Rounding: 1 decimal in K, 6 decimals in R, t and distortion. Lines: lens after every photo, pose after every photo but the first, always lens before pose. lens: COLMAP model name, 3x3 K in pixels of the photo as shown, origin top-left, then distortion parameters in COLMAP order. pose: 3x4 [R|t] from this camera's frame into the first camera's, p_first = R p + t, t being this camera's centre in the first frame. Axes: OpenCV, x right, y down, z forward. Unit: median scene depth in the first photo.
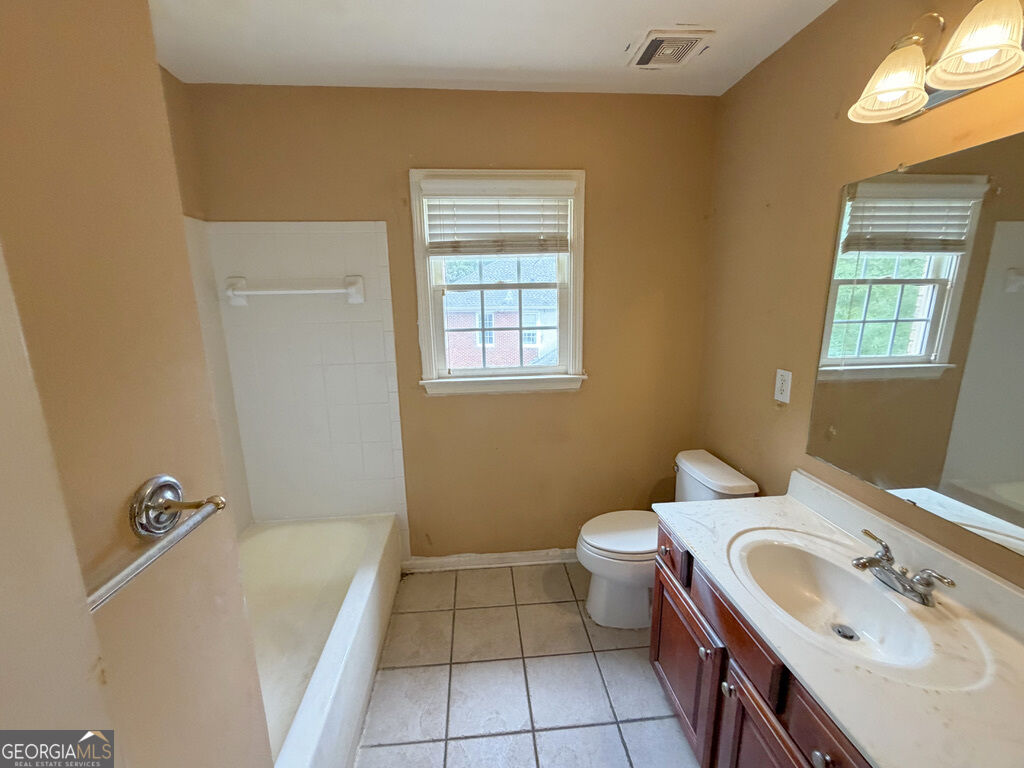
lens RADIAL K [[409.2, 0, 507.7], [0, 409.2, 381.3], [0, 0, 1]] dist [0.006980, 0.000208]
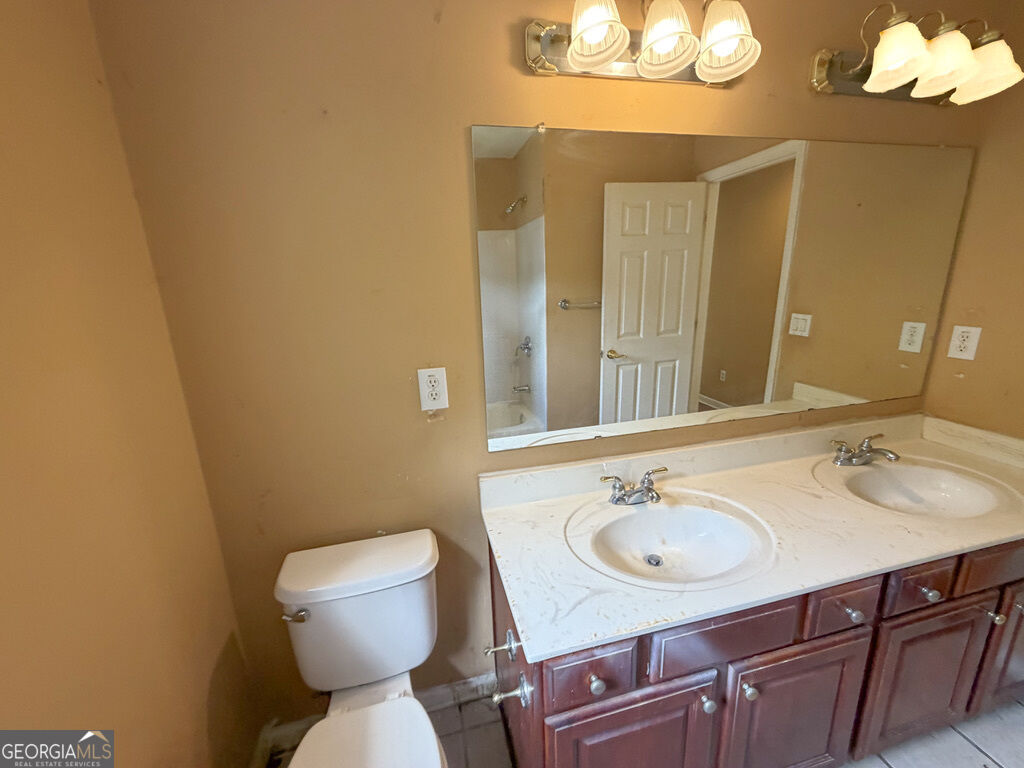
lens RADIAL K [[409.2, 0, 507.7], [0, 409.2, 381.3], [0, 0, 1]] dist [0.006980, 0.000208]
pose [[-0.171416, -0.226190, 0.958882, -0.070643], [0.223799, 0.938904, 0.261485, -0.193765], [-0.959443, 0.259419, -0.110322, 1.107722]]
